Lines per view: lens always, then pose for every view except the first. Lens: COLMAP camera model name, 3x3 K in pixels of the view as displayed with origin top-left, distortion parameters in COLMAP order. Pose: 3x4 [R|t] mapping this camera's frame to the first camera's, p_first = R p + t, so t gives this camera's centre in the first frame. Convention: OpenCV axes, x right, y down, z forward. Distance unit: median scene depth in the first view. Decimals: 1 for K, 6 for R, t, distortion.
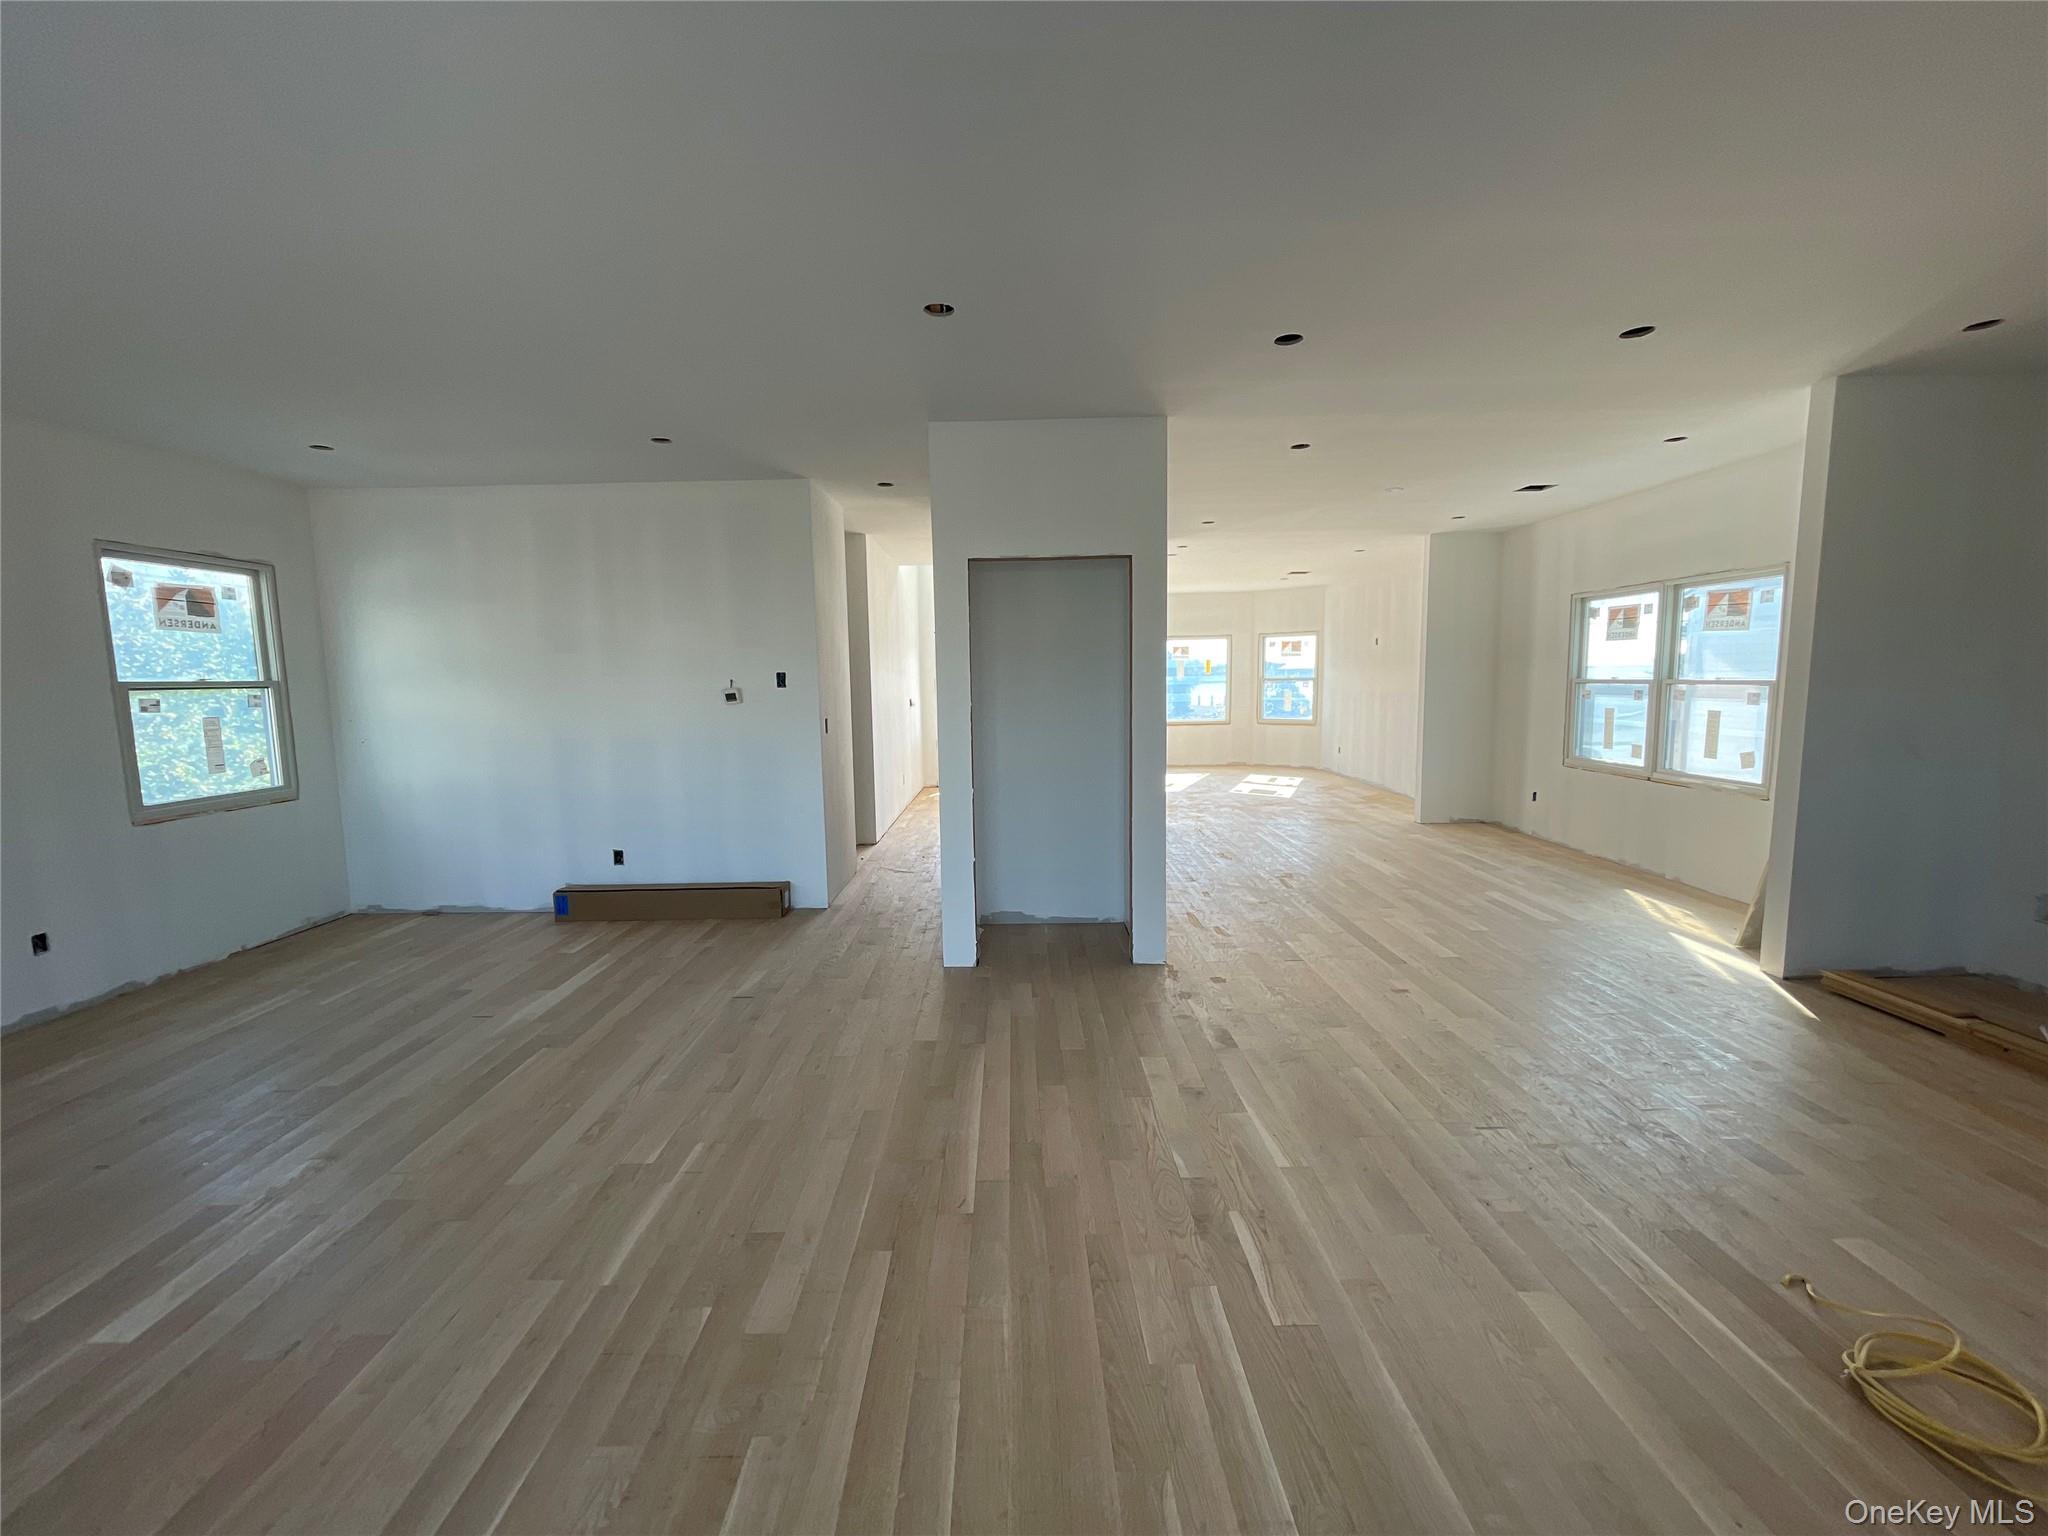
lens RADIAL K [[819.5, 0, 1010.4], [0, 819.5, 766.7], [0, 0, 1]] dist [-0.000222, -0.000094]
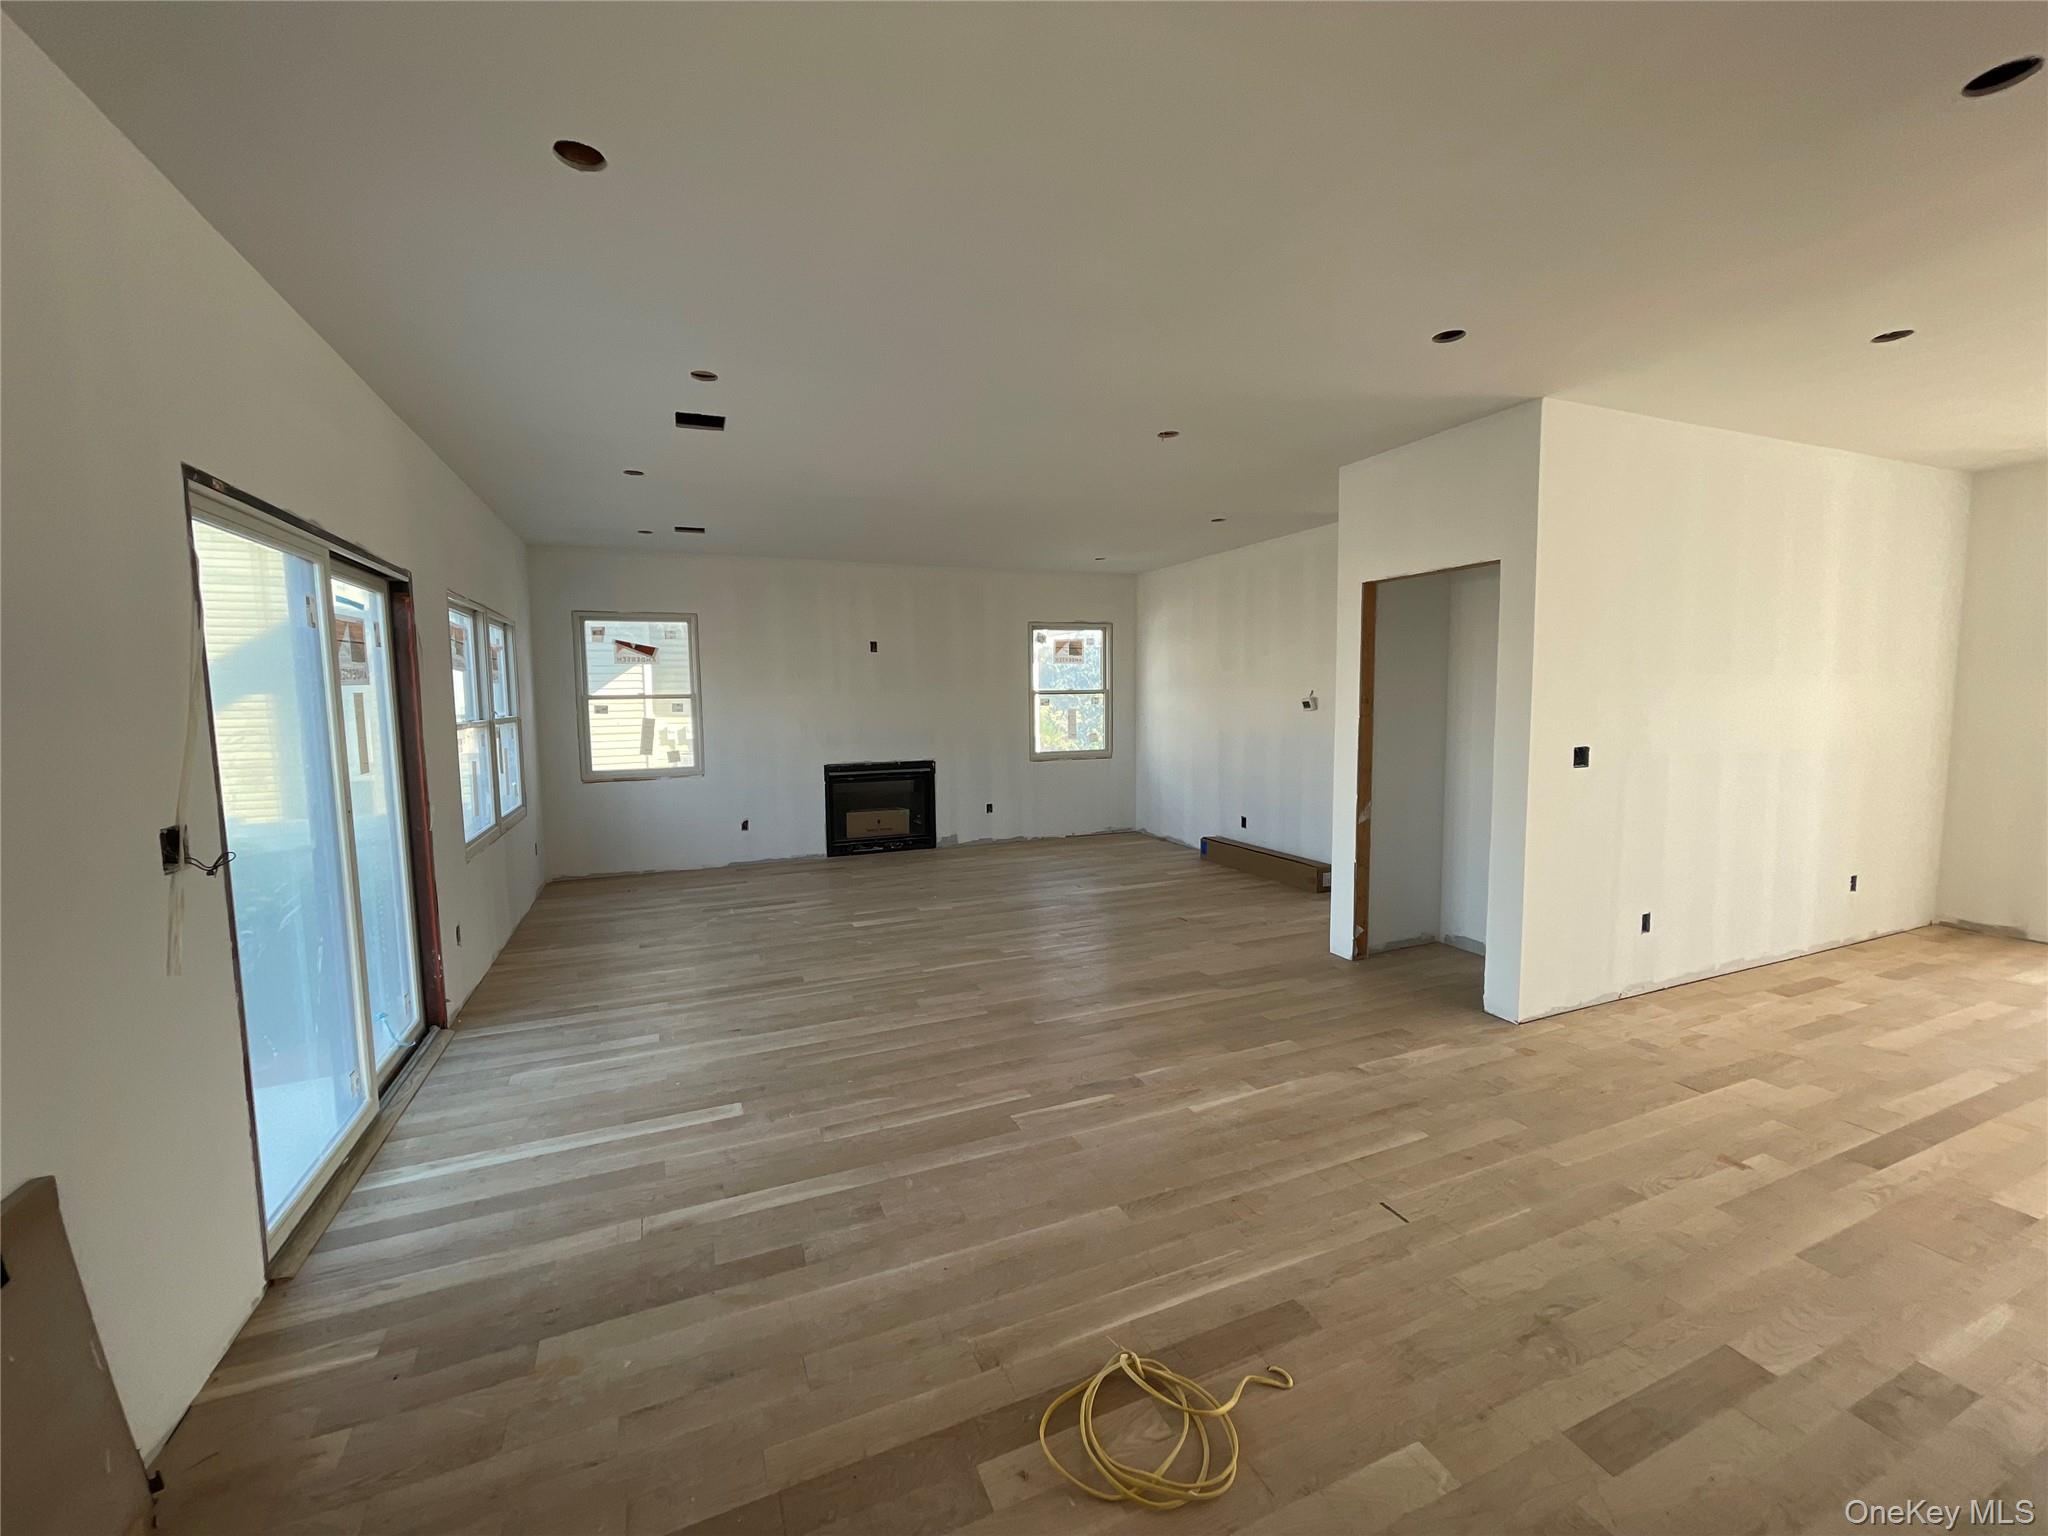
lens RADIAL K [[819.5, 0, 1018.9], [0, 819.5, 760.1], [0, 0, 1]] dist [-0.000222, -0.000094]
pose [[0.394868, 0.085680, -0.914734, 0.623982], [-0.095623, 0.994067, 0.051832, -0.026167], [0.913748, 0.067003, 0.400719, 0.127675]]
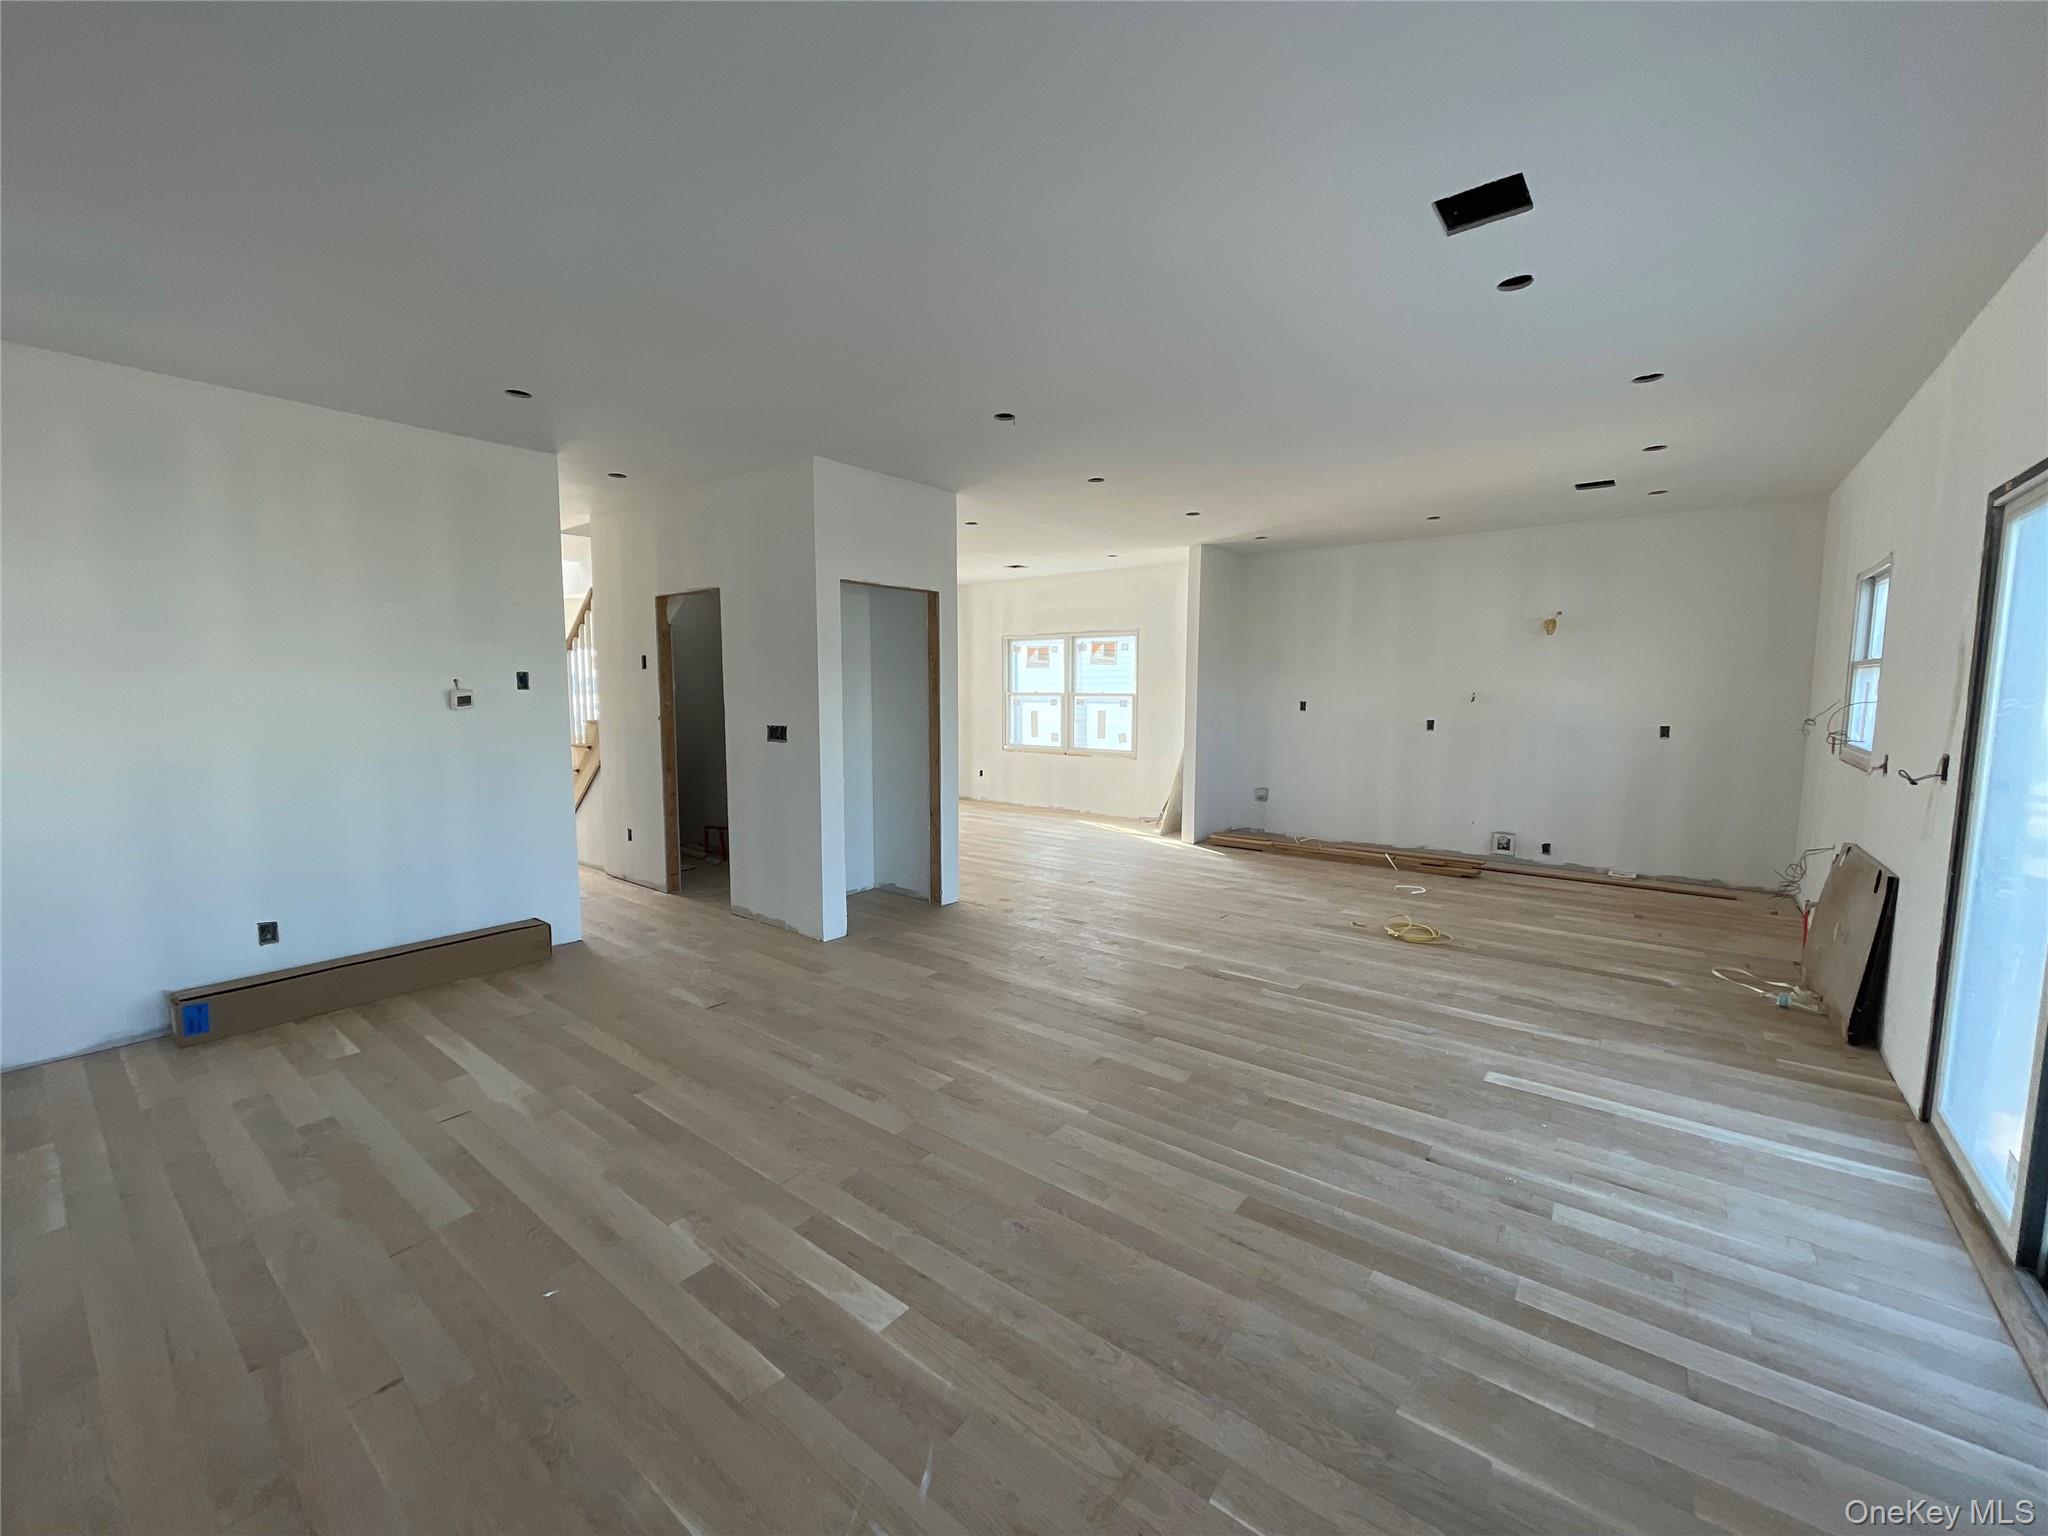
lens RADIAL K [[819.5, 0, 1004.9], [0, 819.5, 763.0], [0, 0, 1]] dist [-0.000222, -0.000094]
pose [[0.623640, -0.055852, 0.779714, -0.653835], [0.074974, 0.997120, 0.011458, 0.007017], [-0.778108, 0.051313, 0.626031, 0.084288]]
